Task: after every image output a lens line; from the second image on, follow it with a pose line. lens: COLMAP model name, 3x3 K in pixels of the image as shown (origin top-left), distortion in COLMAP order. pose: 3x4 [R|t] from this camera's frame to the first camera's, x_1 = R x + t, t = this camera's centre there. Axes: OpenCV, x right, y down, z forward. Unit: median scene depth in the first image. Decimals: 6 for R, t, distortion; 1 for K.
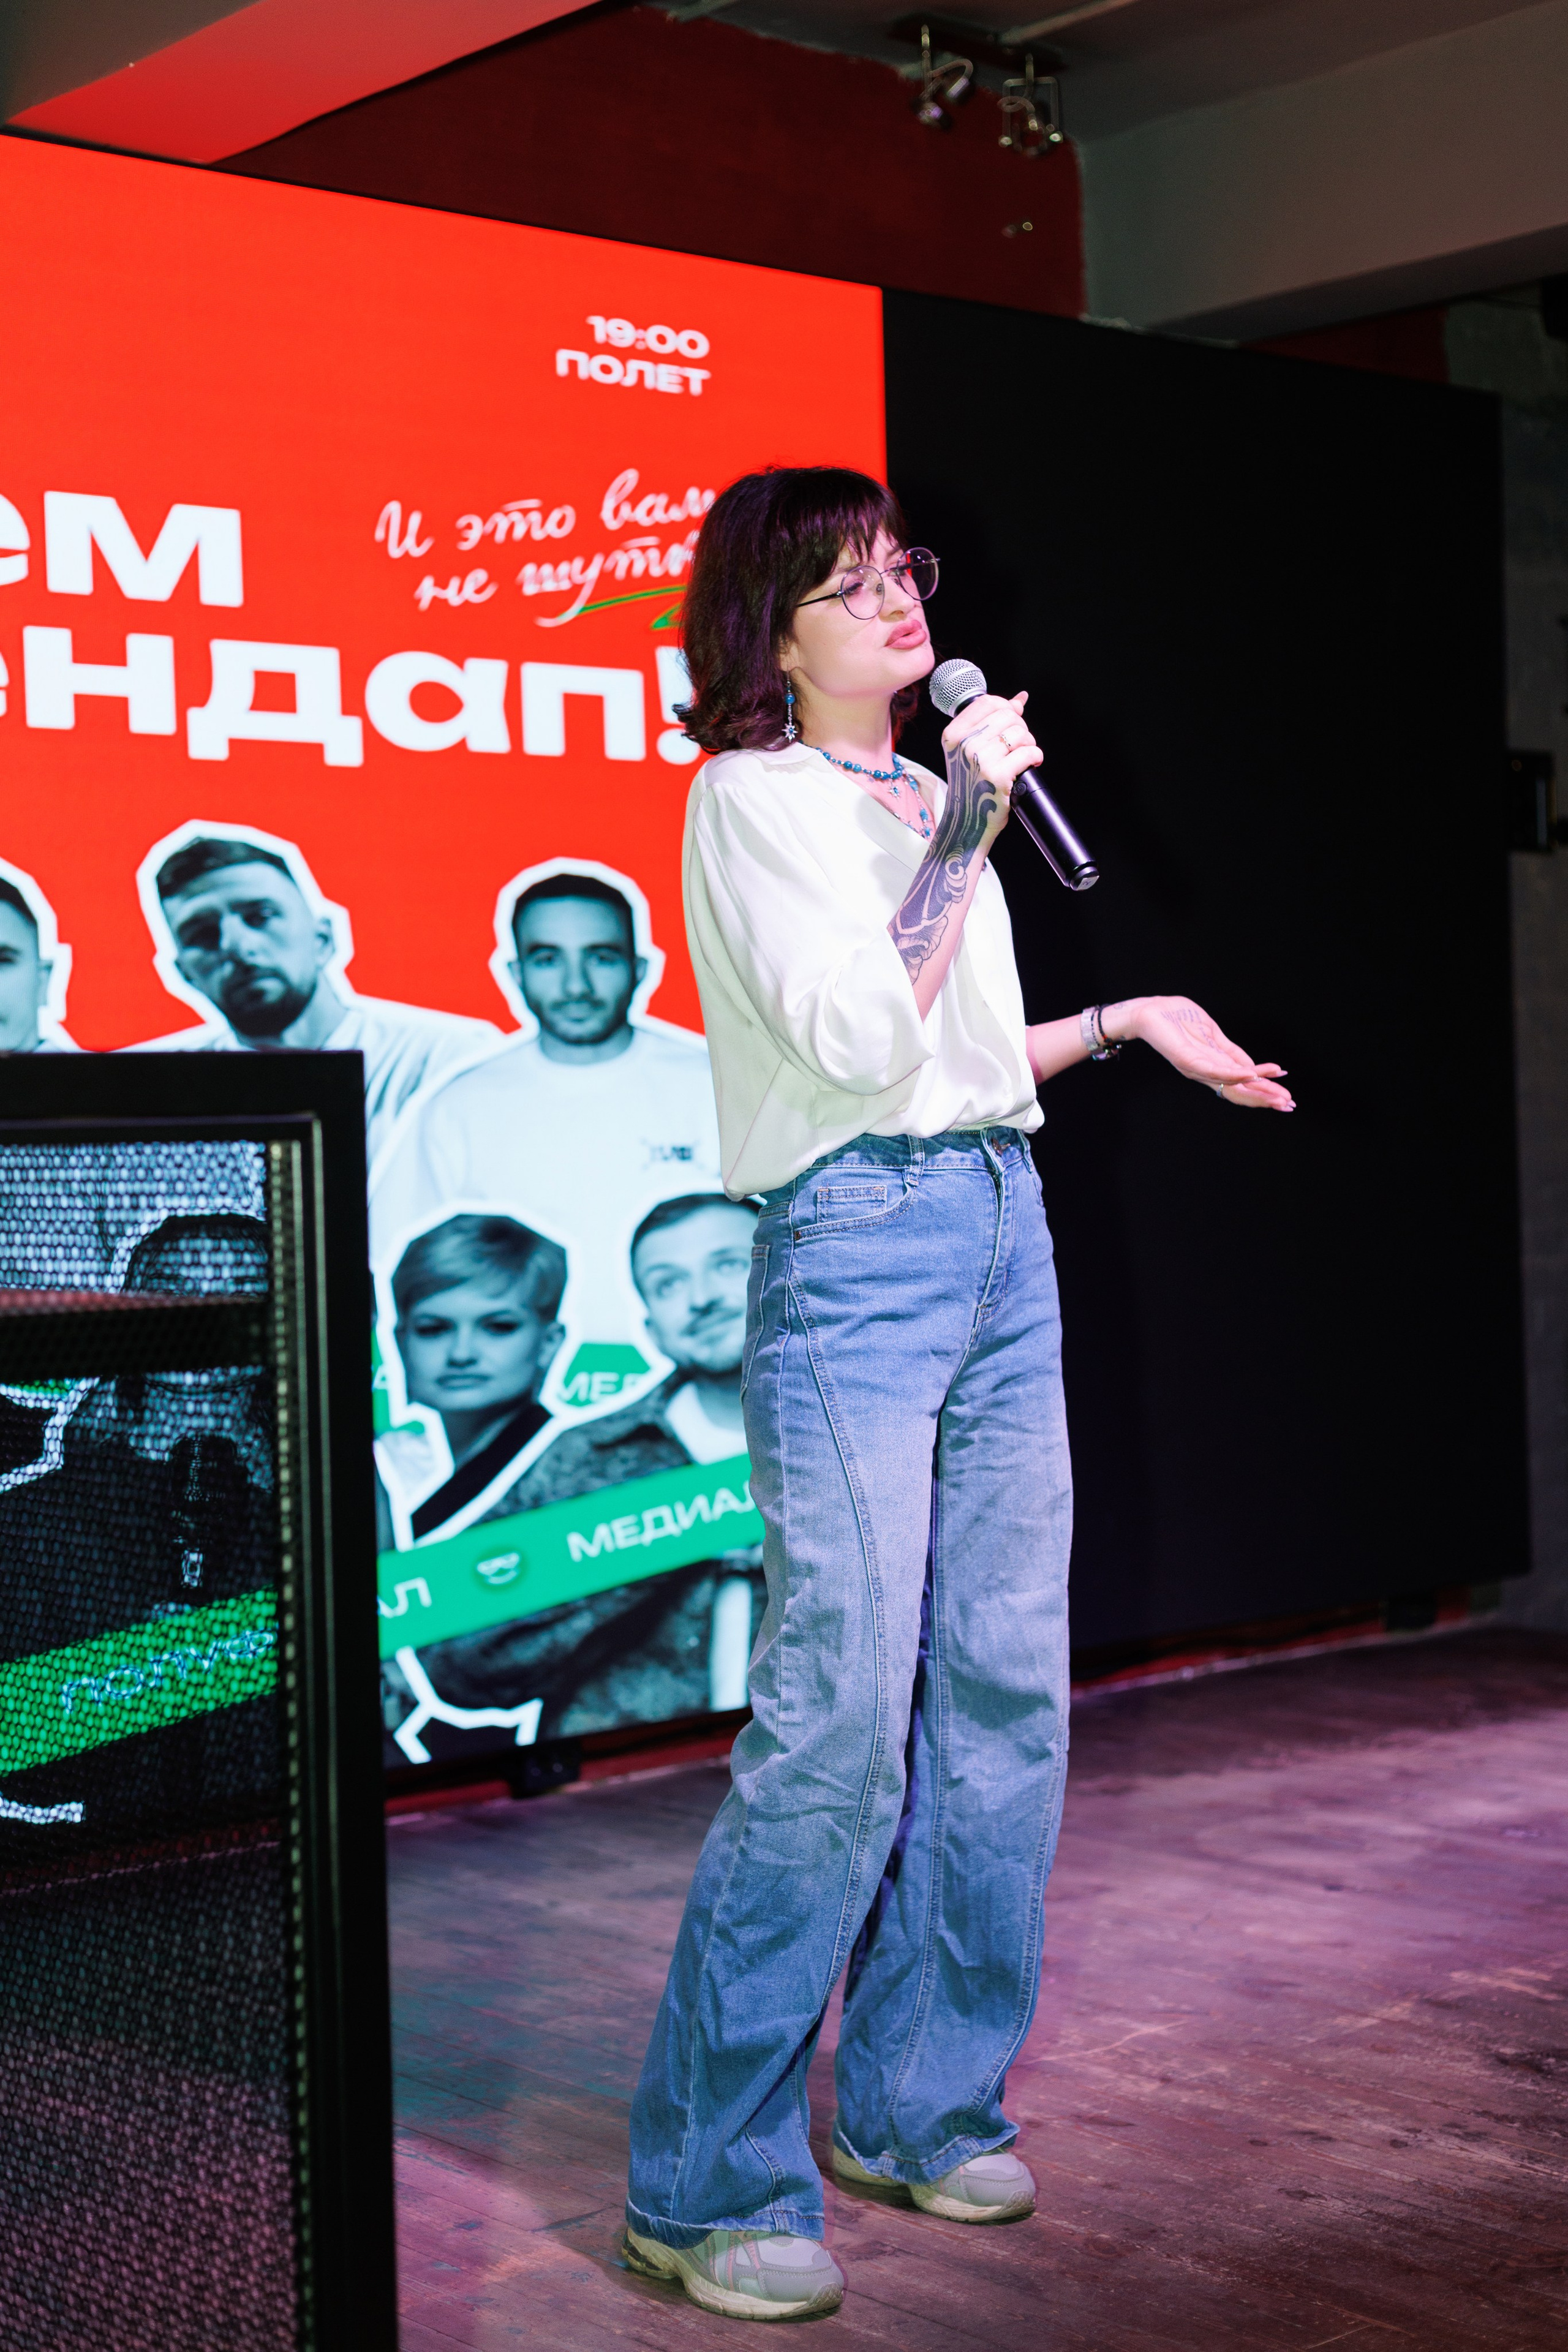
lens RADIAL K [[3513.1, 0, 762.6], [0, 3513.1, 1190.2], [0, 0, 1]] dist [0.013809, -0.019109]
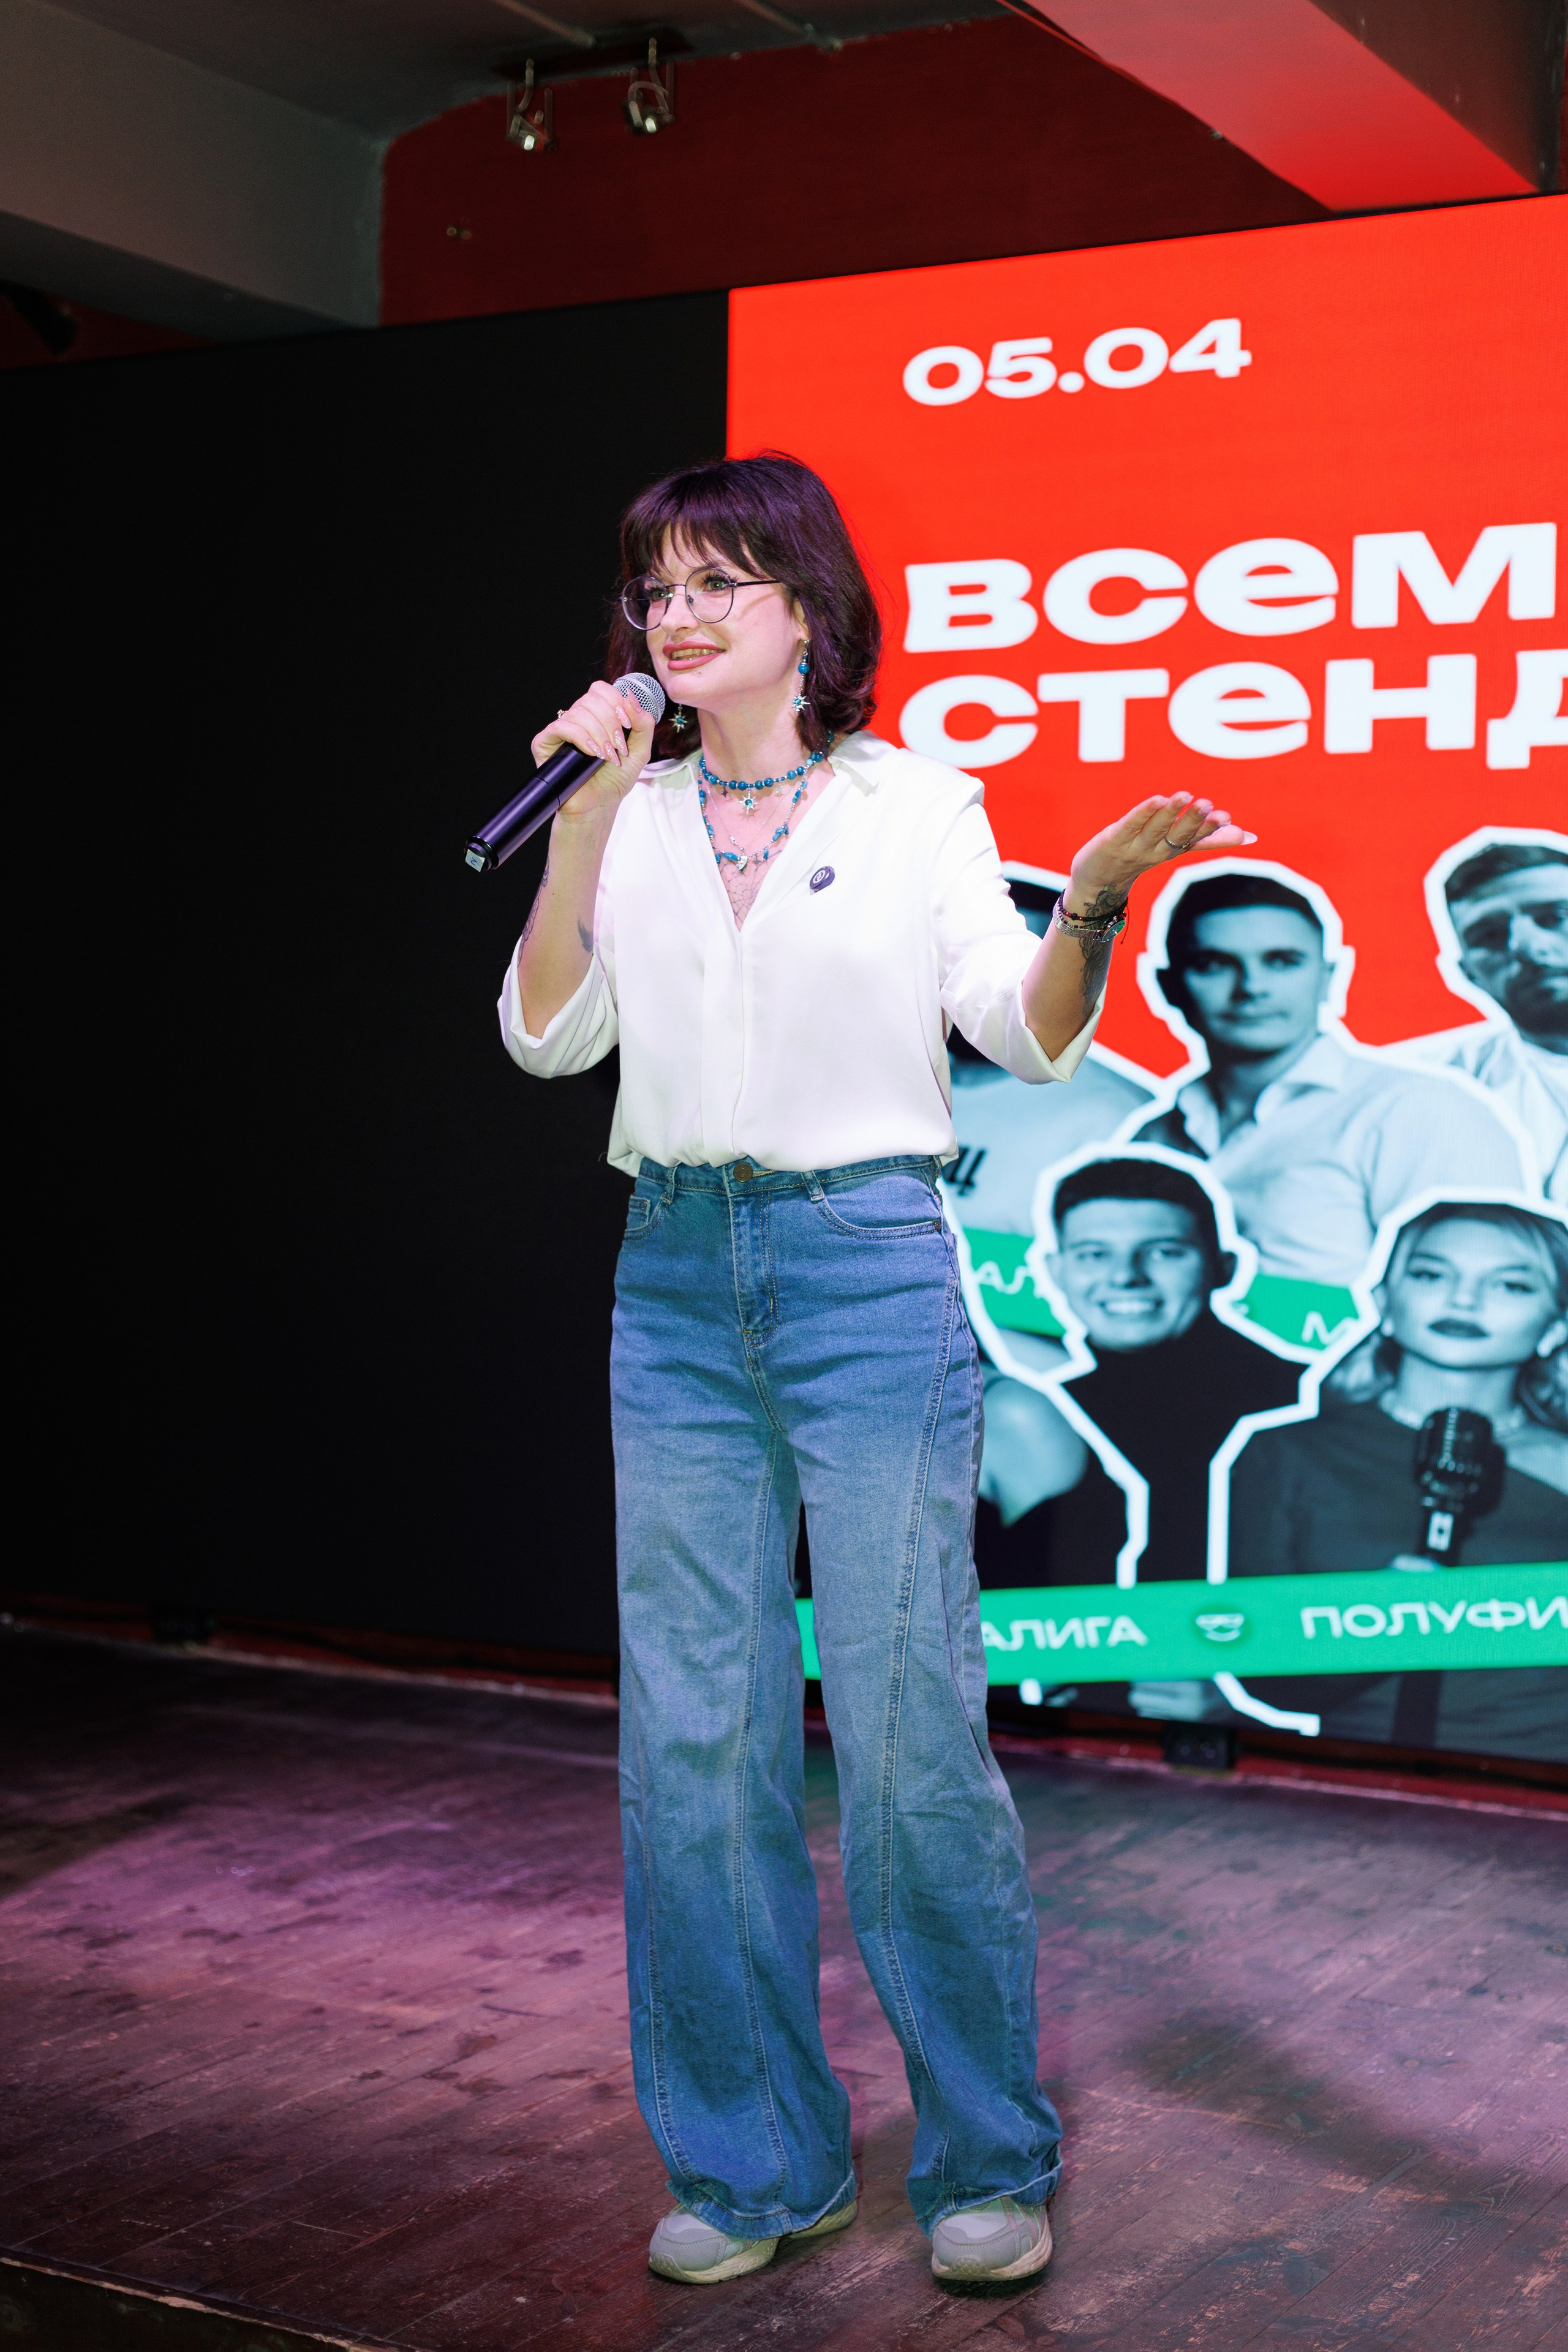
lens RADIAL K [[3396.5, 0, 777.3], [0, 3396.5, 1185.8], [0, 0, 1]] dist [0.008906, 0.034524]
pose [[0.346778, 0.068423, -0.935448, 0.687810], [-0.045663, 0.997385, 0.056026, -0.043200], [0.936835, 0.023287, 0.348995, 0.425725]]
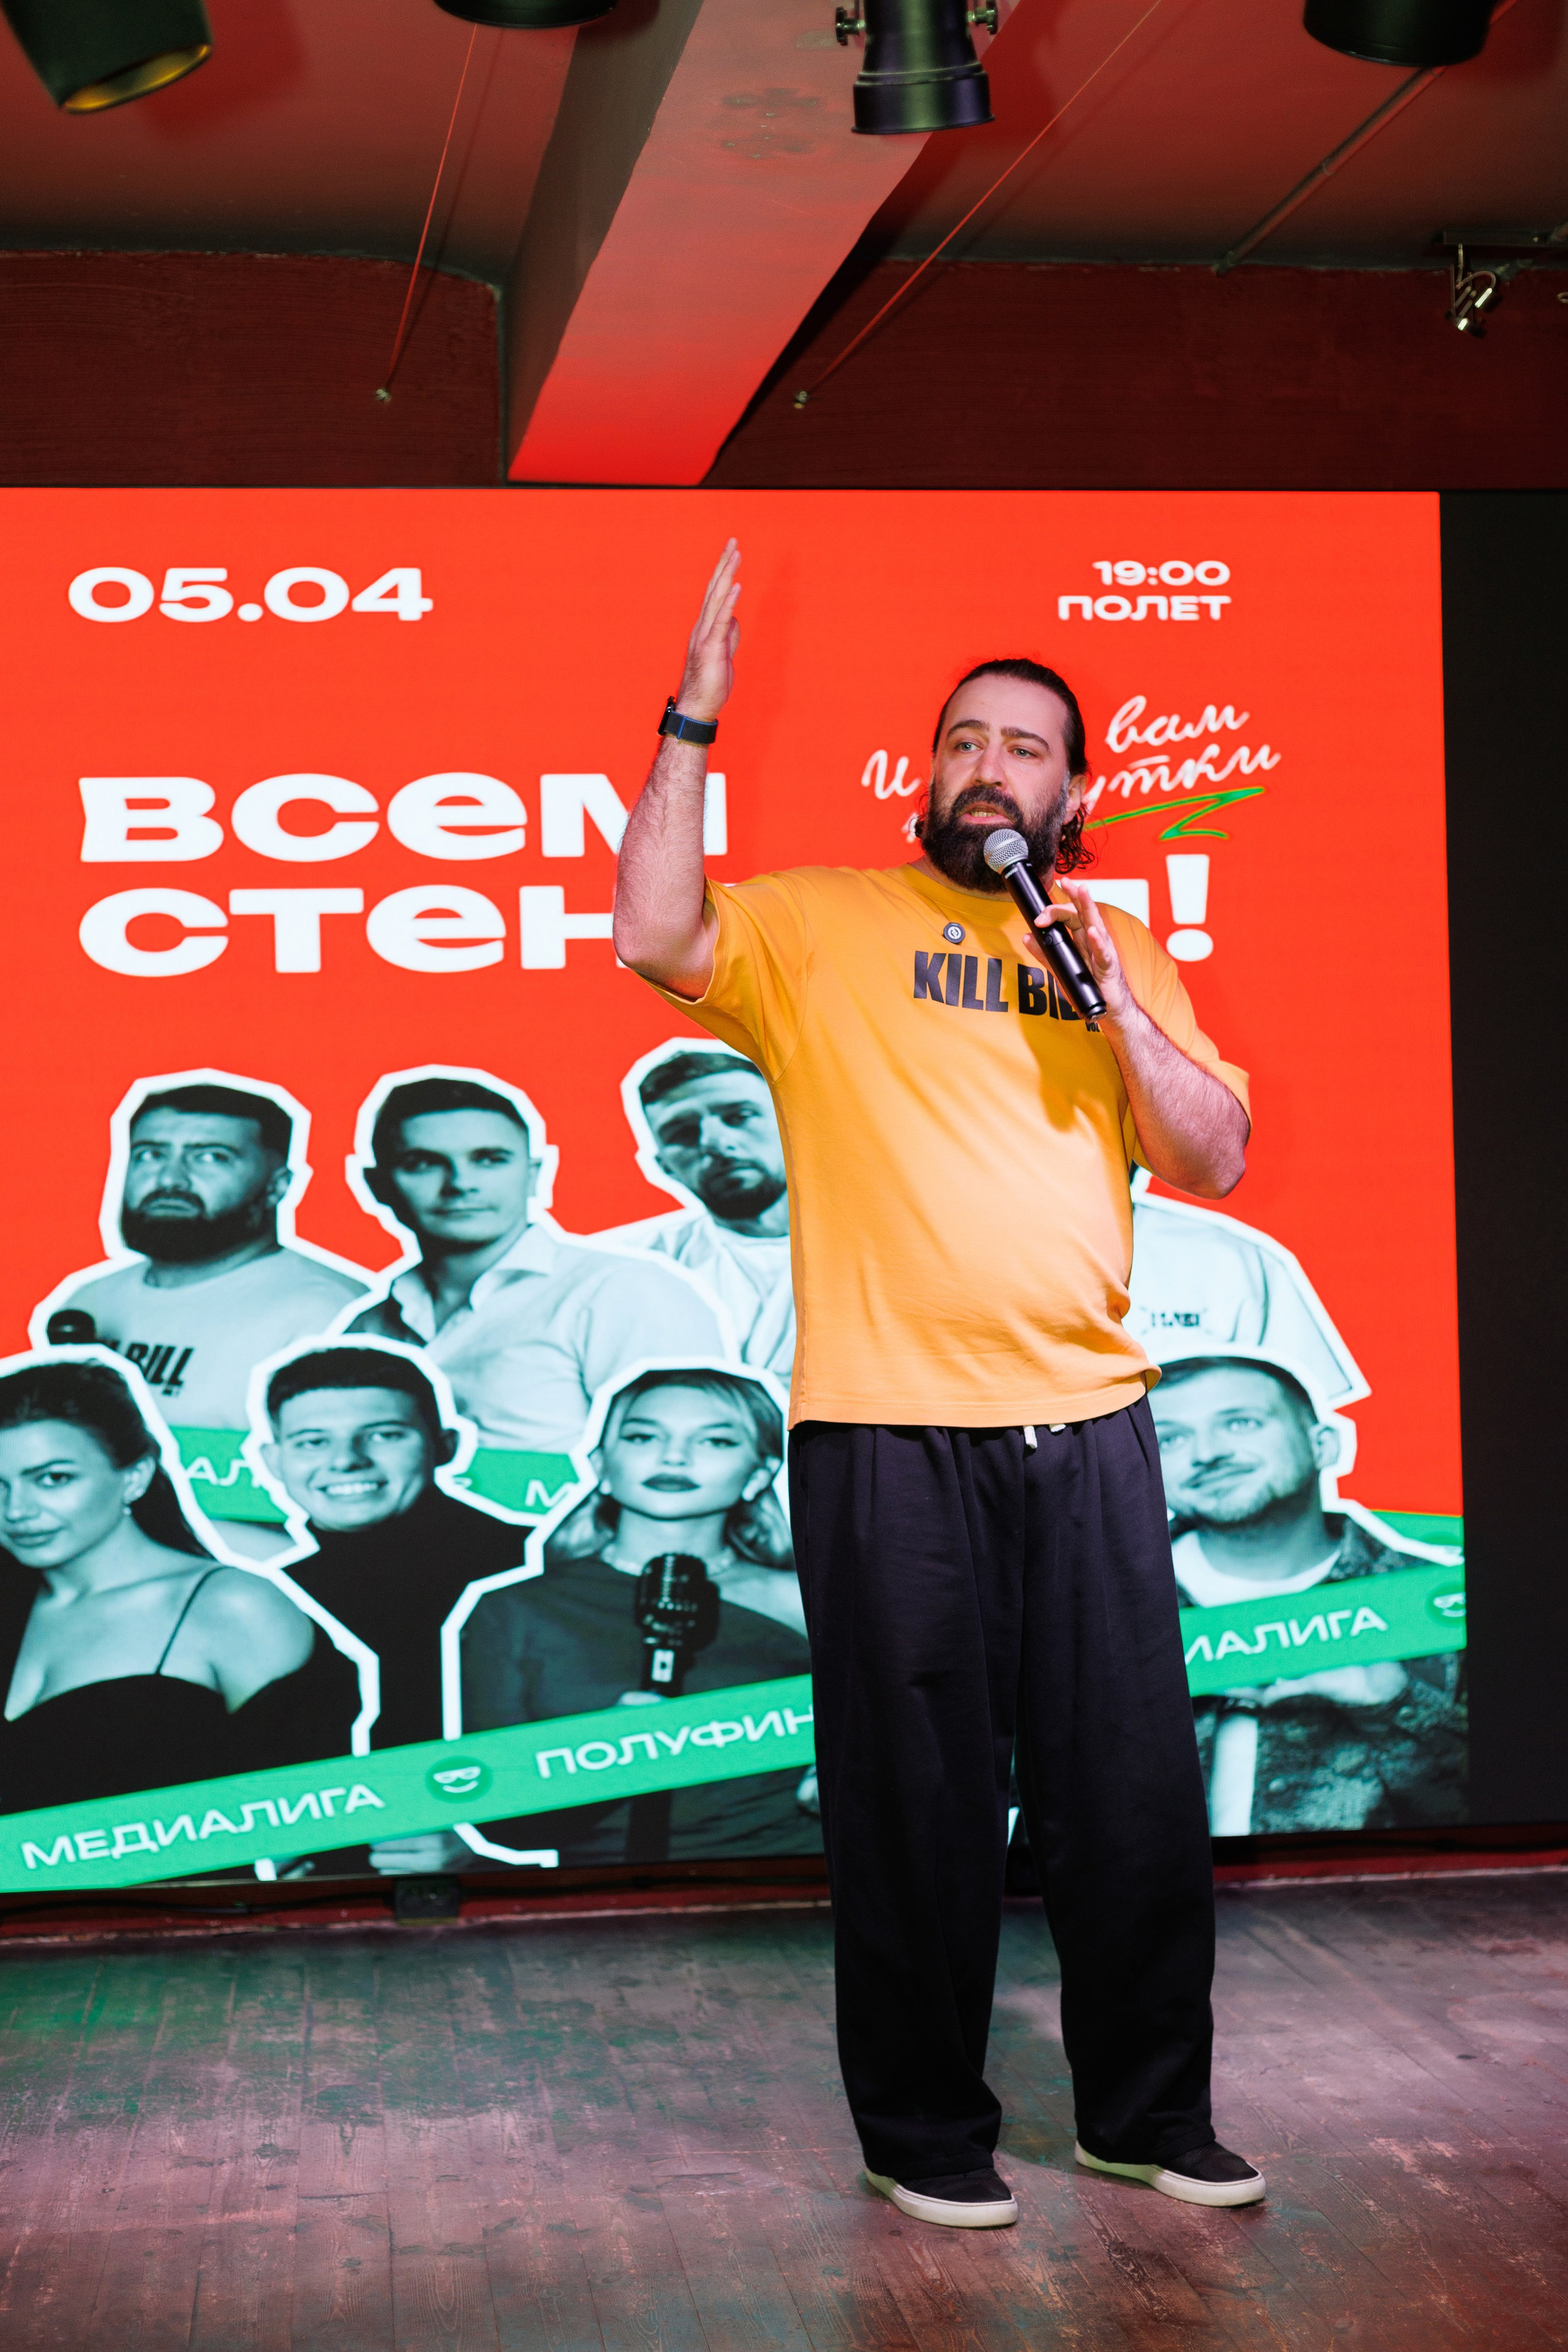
lens RADIAL K [[3603.5, 0, 738.6], [0, 3603.5, 1240.7], [0, 0, 1]] dist [0.012013, -0.007835]
pose [[0.837929, 0.012723, -0.545630, 0.496857], [-0.014180, 0.999898, 0.001540, -0.036739], [0.545594, 0.006447, 0.838025, -0.010516]]
